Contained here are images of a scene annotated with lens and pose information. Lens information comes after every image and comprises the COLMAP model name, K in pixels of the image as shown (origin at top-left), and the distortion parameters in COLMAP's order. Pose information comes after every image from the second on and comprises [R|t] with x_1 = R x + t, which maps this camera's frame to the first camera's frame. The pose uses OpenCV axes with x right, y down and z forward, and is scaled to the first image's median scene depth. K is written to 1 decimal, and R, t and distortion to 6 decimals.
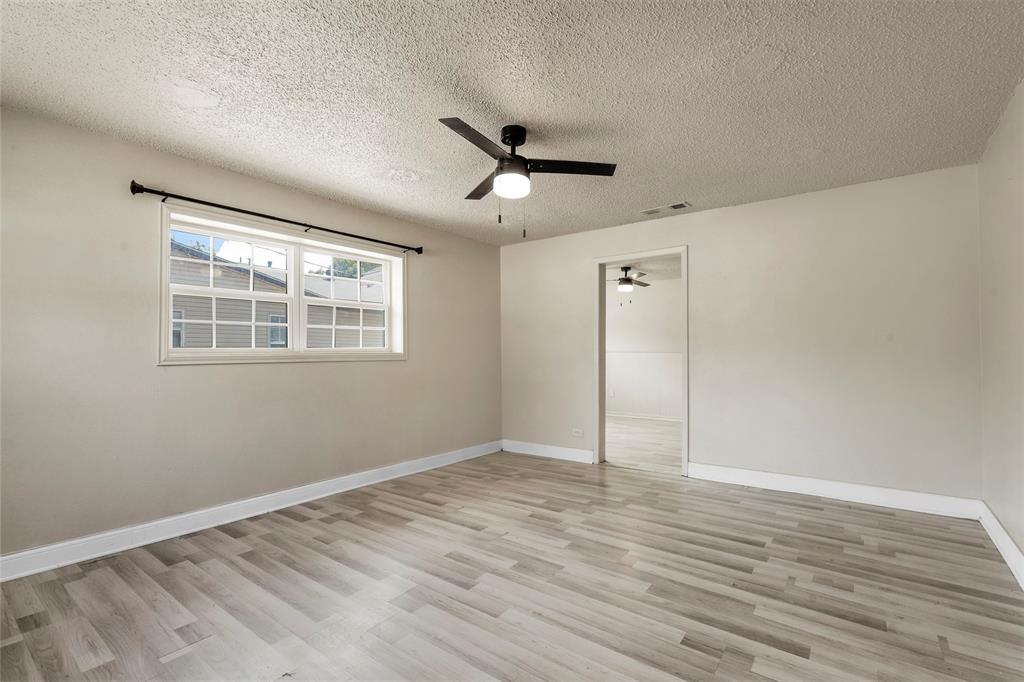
lens RADIAL K [[469.9, 0, 512.9], [0, 469.9, 344.2], [0, 0, 1]] dist [0.003550, 0.000285]
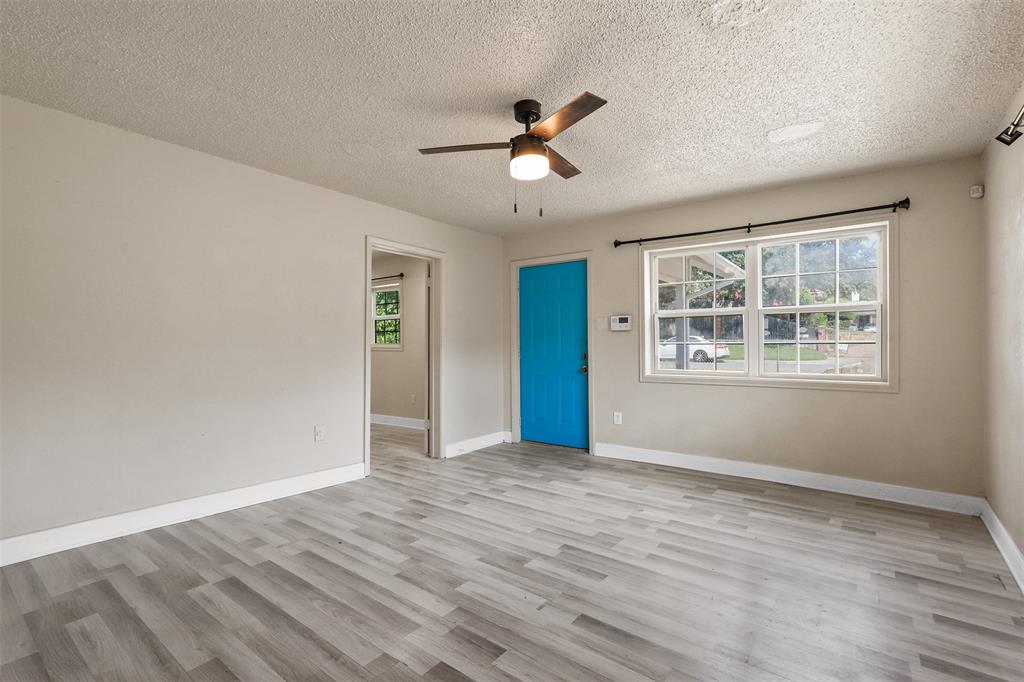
lens RADIAL K [[469.9, 0, 512.9], [0, 469.9, 344.2], [0, 0, 1]] dist [0.003550, 0.000285]
pose [[-0.999972, 0.002608, 0.007016, 0.025224], [0.002457, 0.999766, -0.021506, 0.037631], [-0.007070, -0.021488, -0.999744, 2.006487]]
